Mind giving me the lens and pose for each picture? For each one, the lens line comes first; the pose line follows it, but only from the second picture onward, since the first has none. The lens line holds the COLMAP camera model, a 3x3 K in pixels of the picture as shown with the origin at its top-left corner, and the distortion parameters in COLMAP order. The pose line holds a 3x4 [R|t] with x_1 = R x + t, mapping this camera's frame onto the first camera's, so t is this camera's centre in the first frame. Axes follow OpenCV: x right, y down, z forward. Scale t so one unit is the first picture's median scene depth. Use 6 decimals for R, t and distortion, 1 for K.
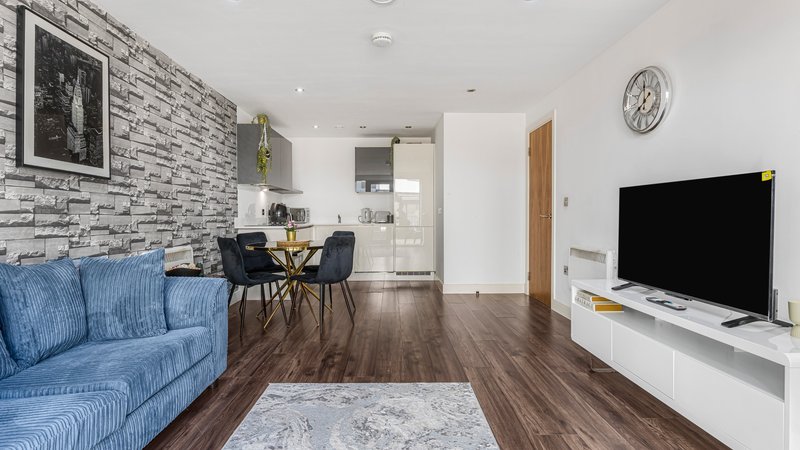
lens RADIAL K [[387.6, 0, 402.0], [0, 387.6, 226.4], [0, 0, 1]] dist [0.003045, -0.000146]
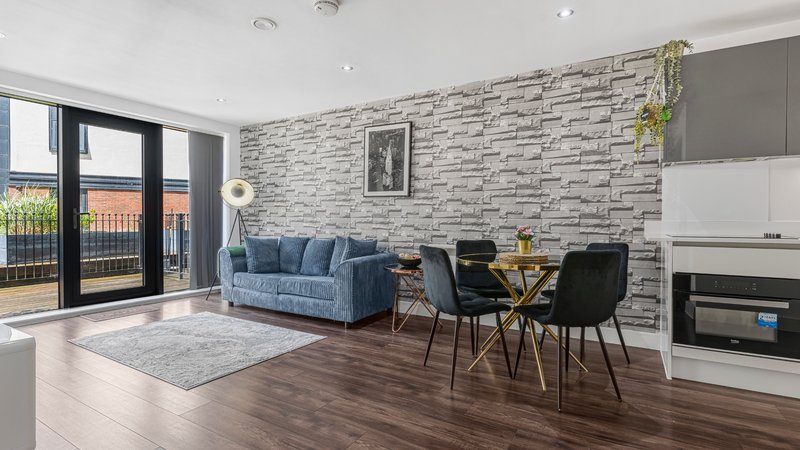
lens RADIAL K [[387.6, 0, 384.6], [0, 387.6, 221.4], [0, 0, 1]] dist [0.003045, -0.000146]
pose [[-0.551023, -0.000067, -0.834490, 0.413407], [-0.025247, 0.999544, 0.016591, -0.024700], [0.834108, 0.030210, -0.550773, 1.124140]]
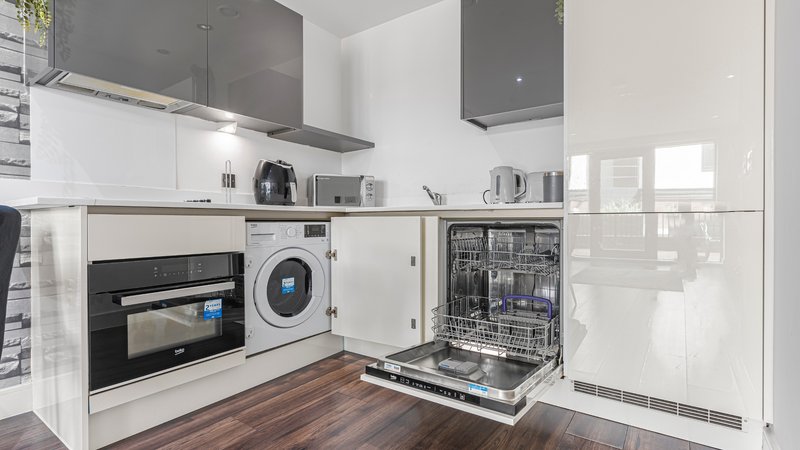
lens RADIAL K [[387.6, 0, 402.8], [0, 387.6, 227.2], [0, 0, 1]] dist [0.003045, -0.000146]
pose [[0.797354, 0.009545, -0.603437, 0.079268], [-0.017827, 0.999811, -0.007742, 0.019969], [0.603249, 0.016931, 0.797373, 1.066685]]
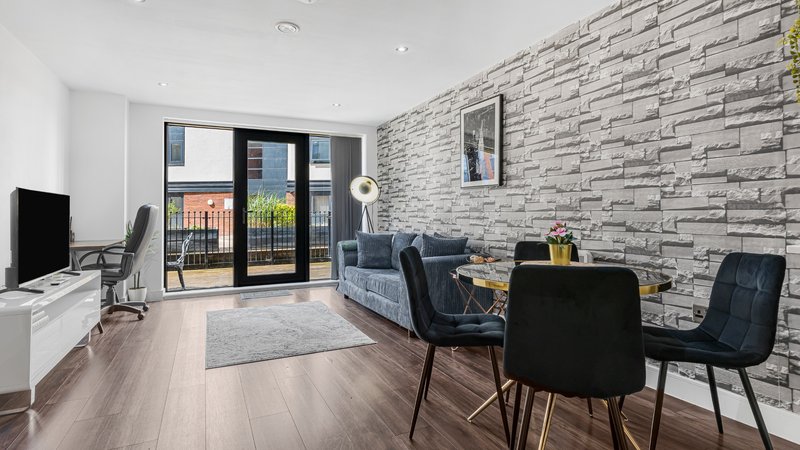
lens RADIAL K [[387.6, 0, 400.4], [0, 387.6, 210.0], [0, 0, 1]] dist [0.003045, -0.000146]
pose [[-0.905125, 0.000027, -0.425145, 0.079829], [-0.004789, 0.999936, 0.010258, -0.029876], [0.425118, 0.011320, -0.905067, 1.279331]]
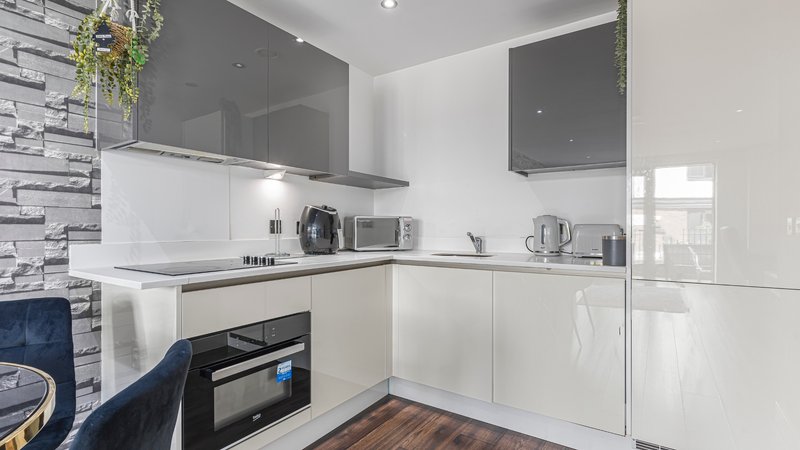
lens RADIAL K [[387.6, 0, 404.2], [0, 387.6, 231.4], [0, 0, 1]] dist [0.003045, -0.000146]
pose [[0.814323, 0.009606, -0.580332, 0.016375], [-0.019293, 0.999758, -0.010524, -0.041759], [0.580091, 0.019766, 0.814312, 1.006292]]
